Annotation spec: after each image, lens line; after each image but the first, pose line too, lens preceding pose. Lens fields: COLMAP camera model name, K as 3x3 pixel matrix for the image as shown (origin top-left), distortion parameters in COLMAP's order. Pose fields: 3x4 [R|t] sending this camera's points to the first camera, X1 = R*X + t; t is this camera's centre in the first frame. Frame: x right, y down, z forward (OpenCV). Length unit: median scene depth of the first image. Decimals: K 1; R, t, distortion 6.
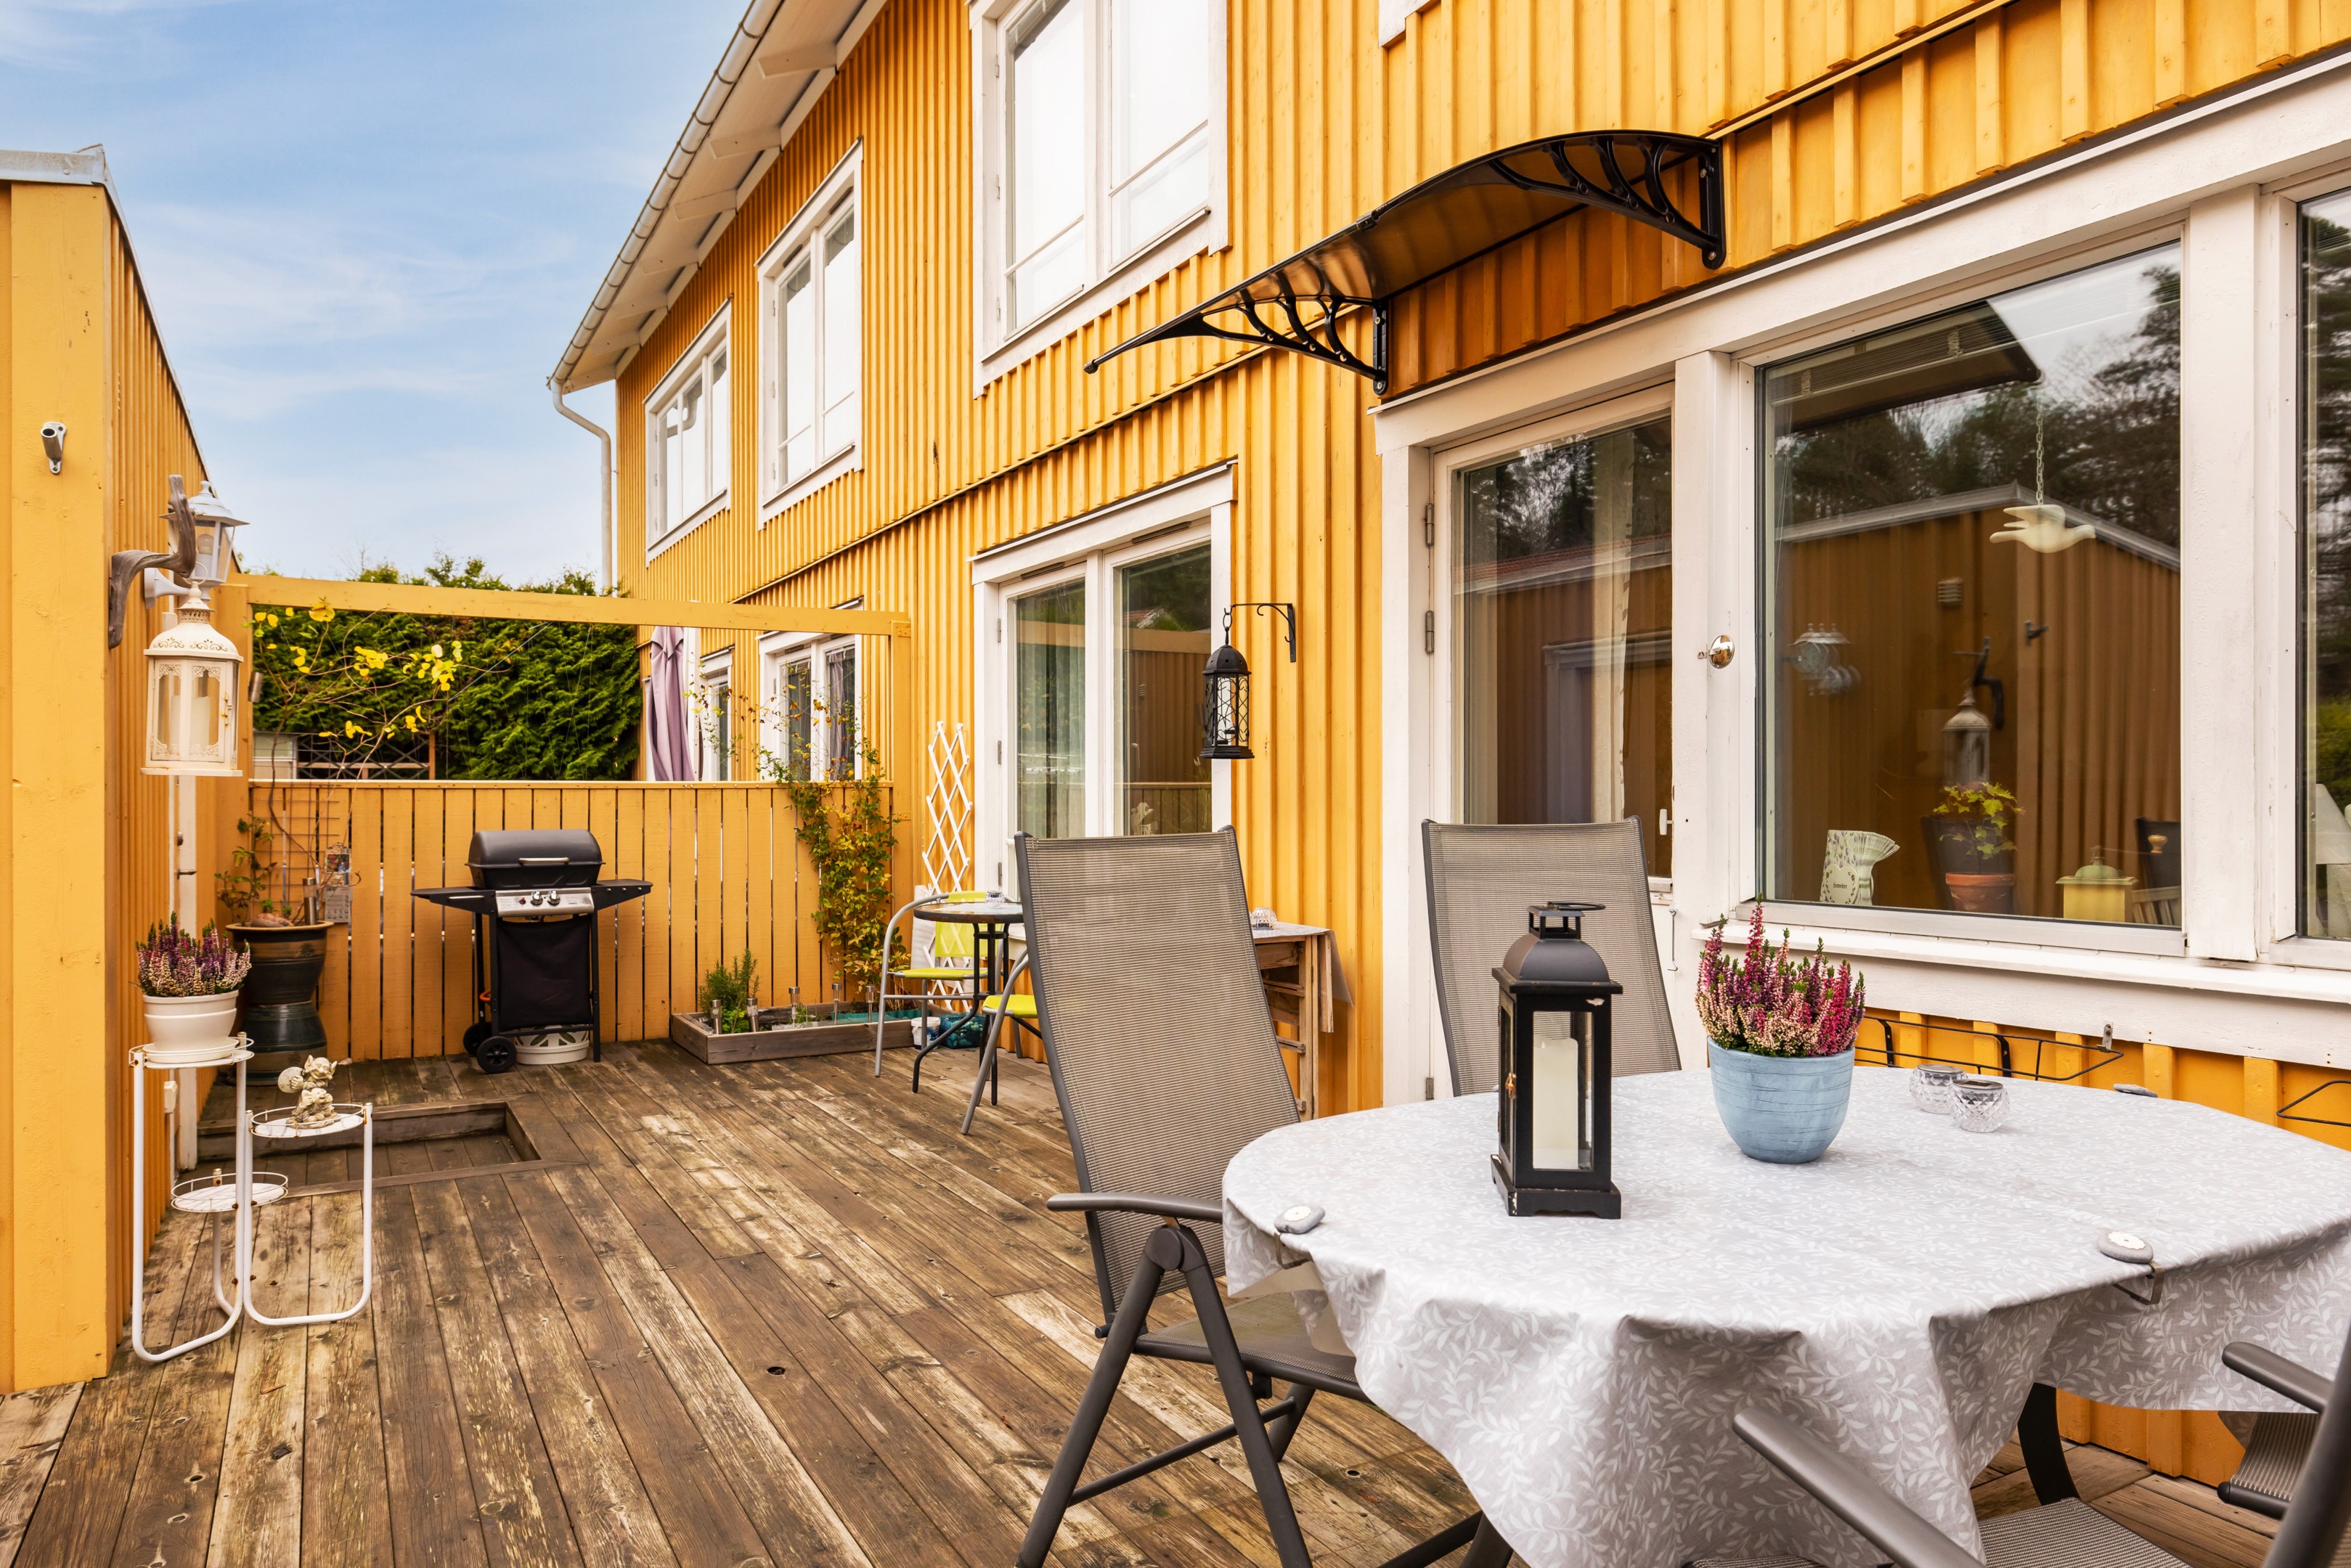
lens RADIAL K [[1525.3, 0, 1169.0], [0, 1525.3, 789.7], [0, 0, 1]] dist [-0.002145, -0.000217]
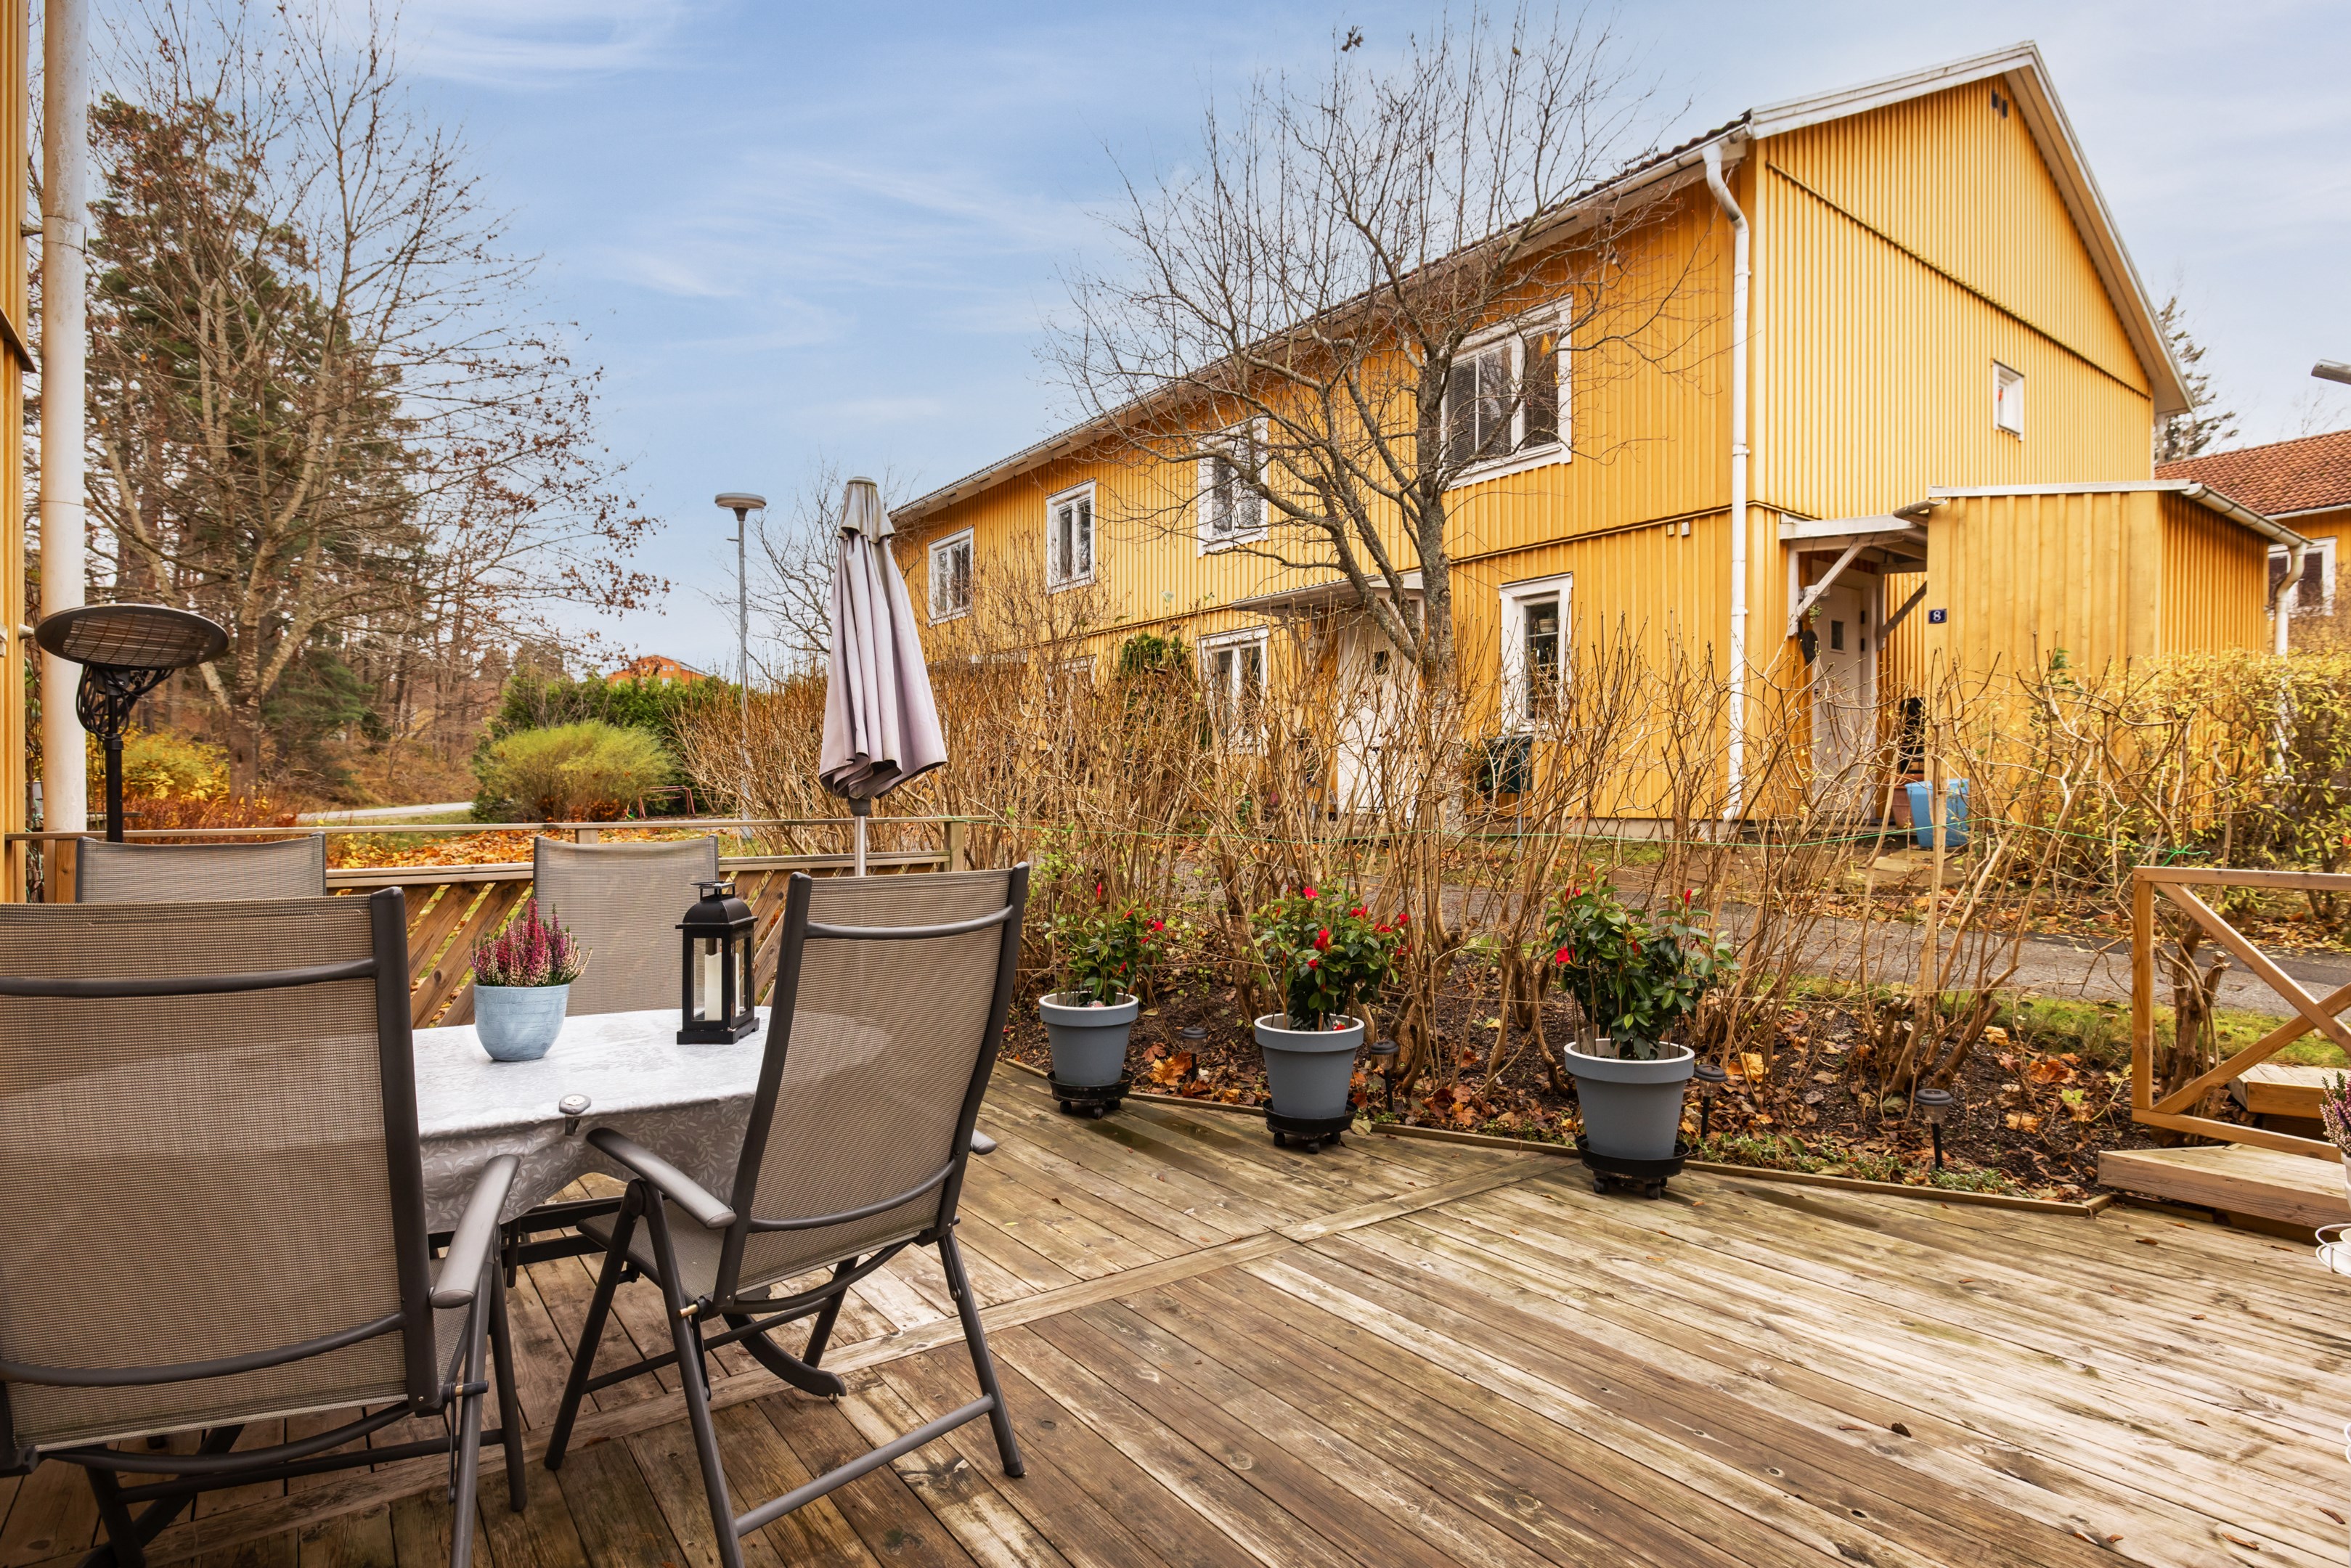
lens RADIAL K [[1228.5, 0, 1168.3], [0, 1228.5, 803.1], [0, 0, 1]] dist [-0.002852, 0.001417]
pose [[-0.994014, -0.000684, -0.109249, -0.035758], [-0.000687, 1.000000, -0.000004, -0.006580], [0.109249, 0.000071, -0.994014, 0.660816]]
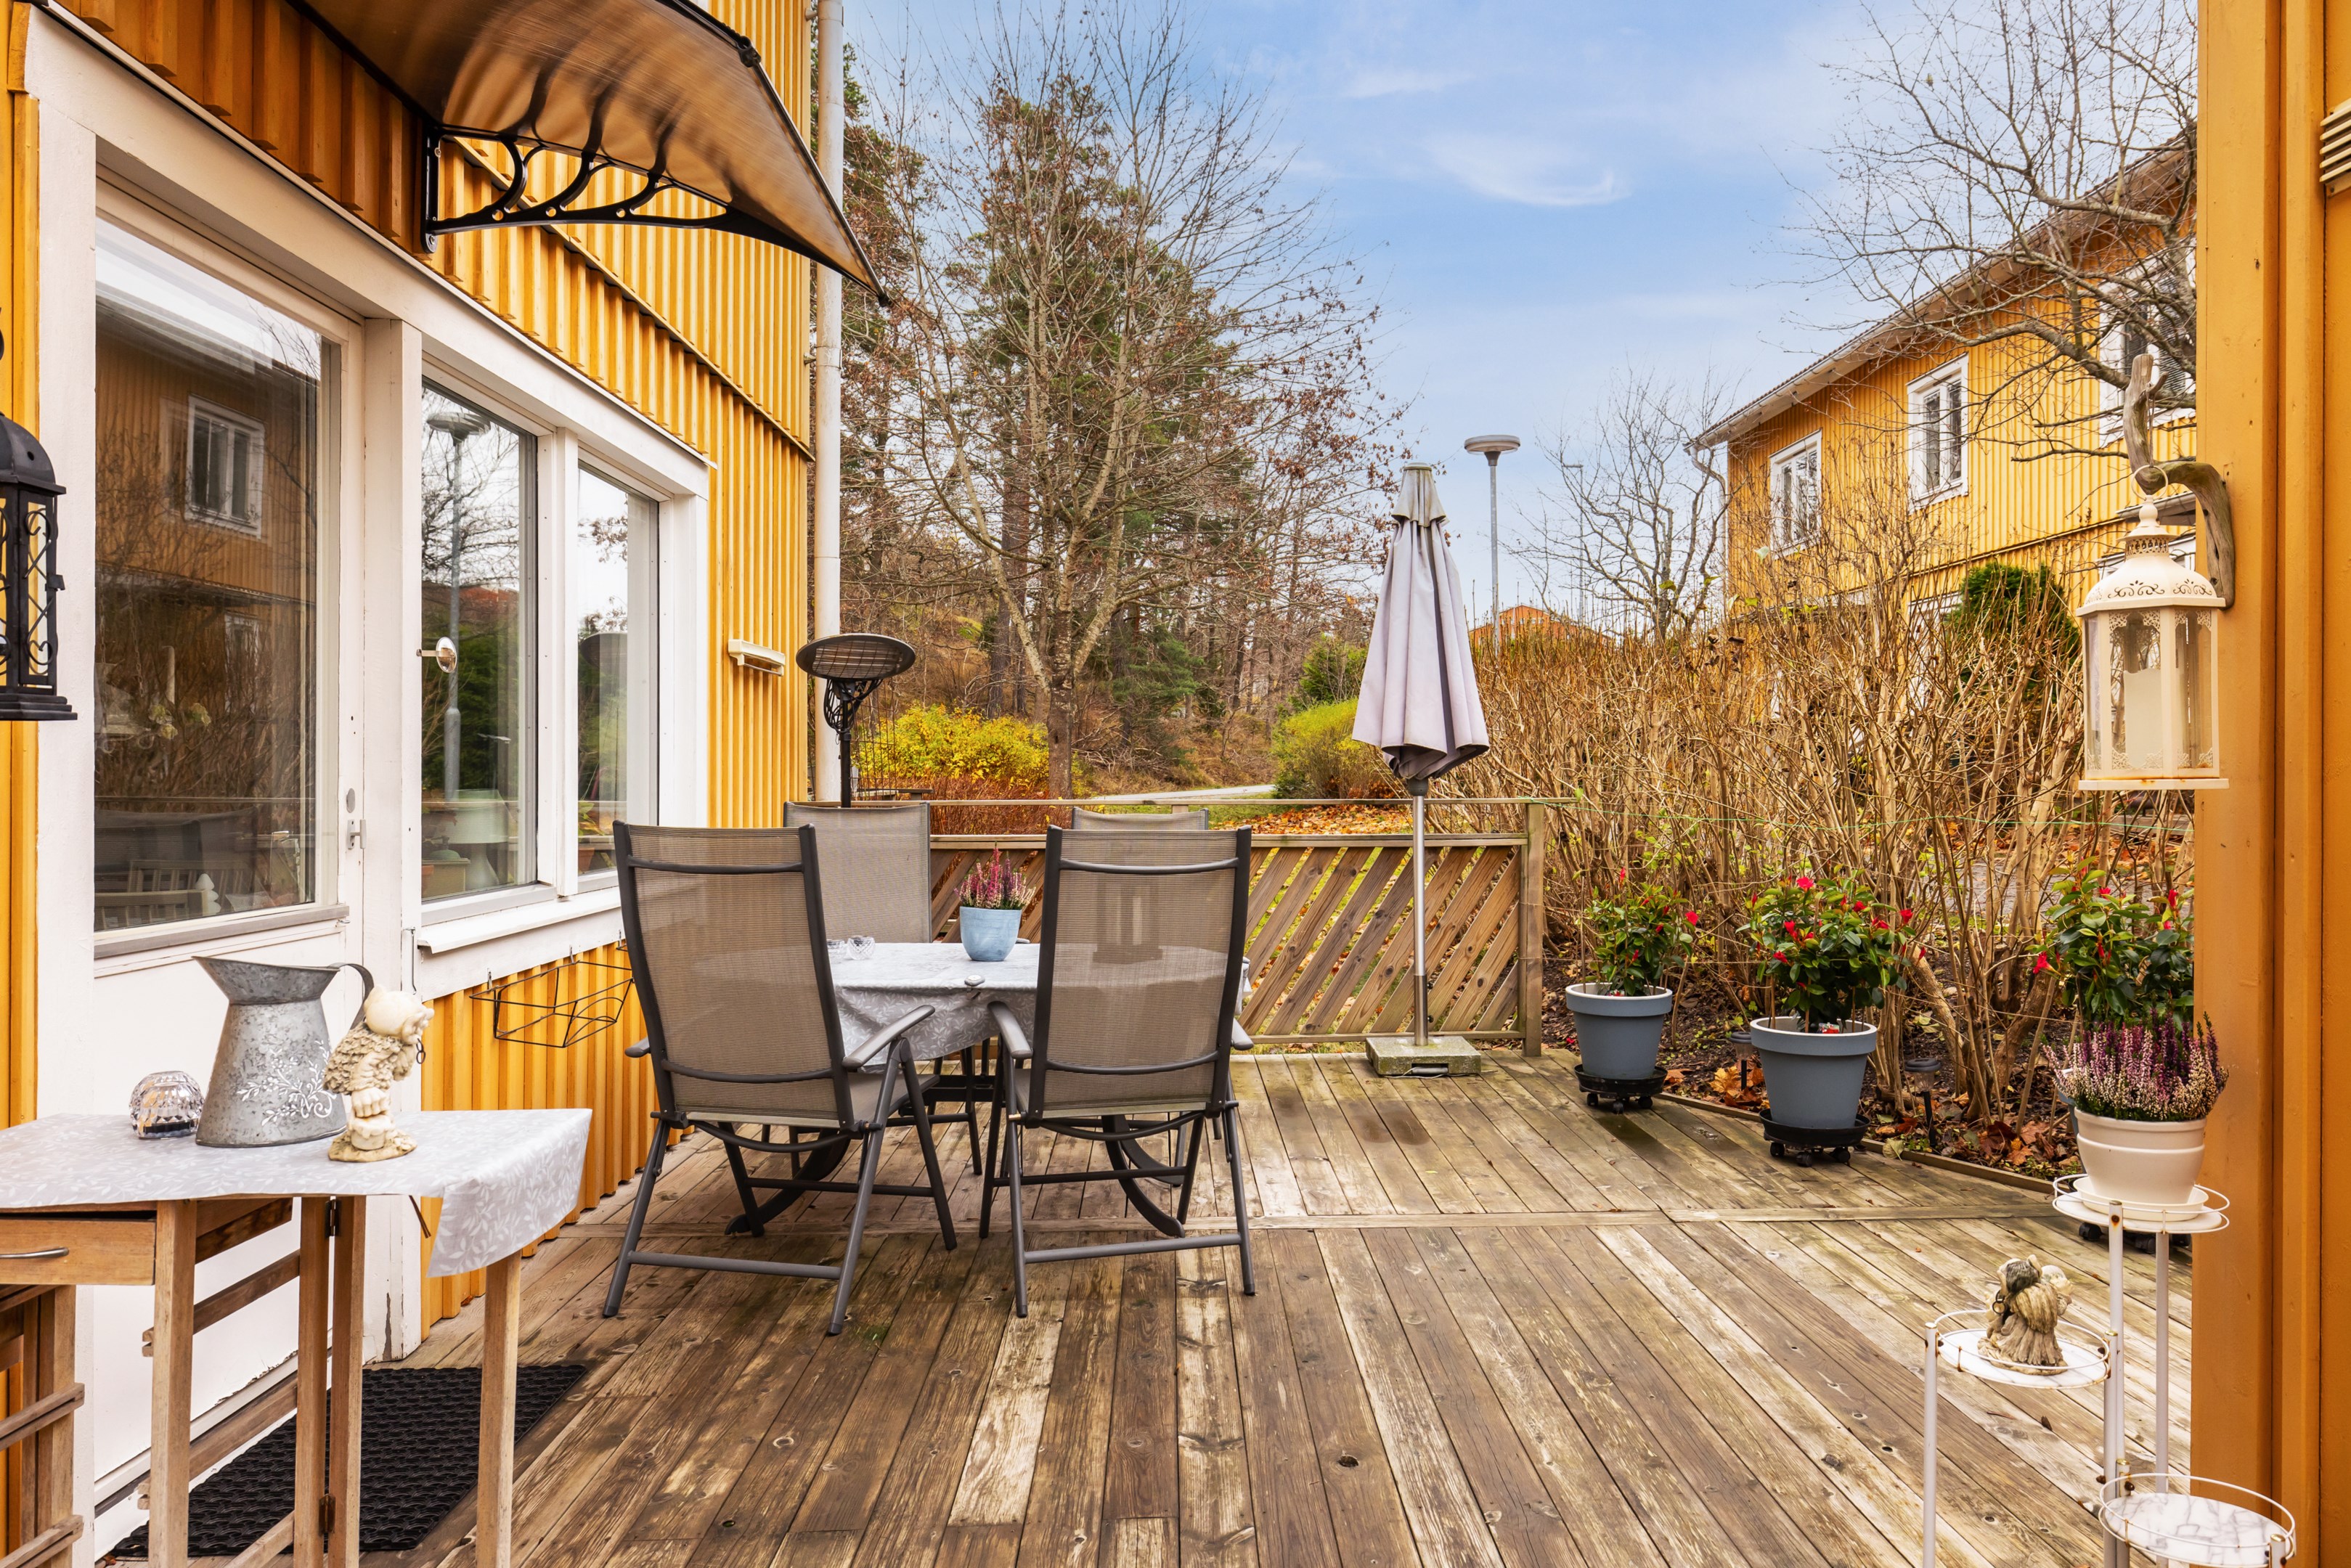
lens RADIAL K [[1616.9, 0, 1277.4], [0, 1616.9, 778.7], [0, 0, 1]] dist [0.001147, 0.001881]
pose [[-0.904683, -0.003941, 0.426067, -0.276504], [-0.005888, 0.999977, -0.003253, -0.005340], [-0.426045, -0.005452, -0.904686, 0.835662]]
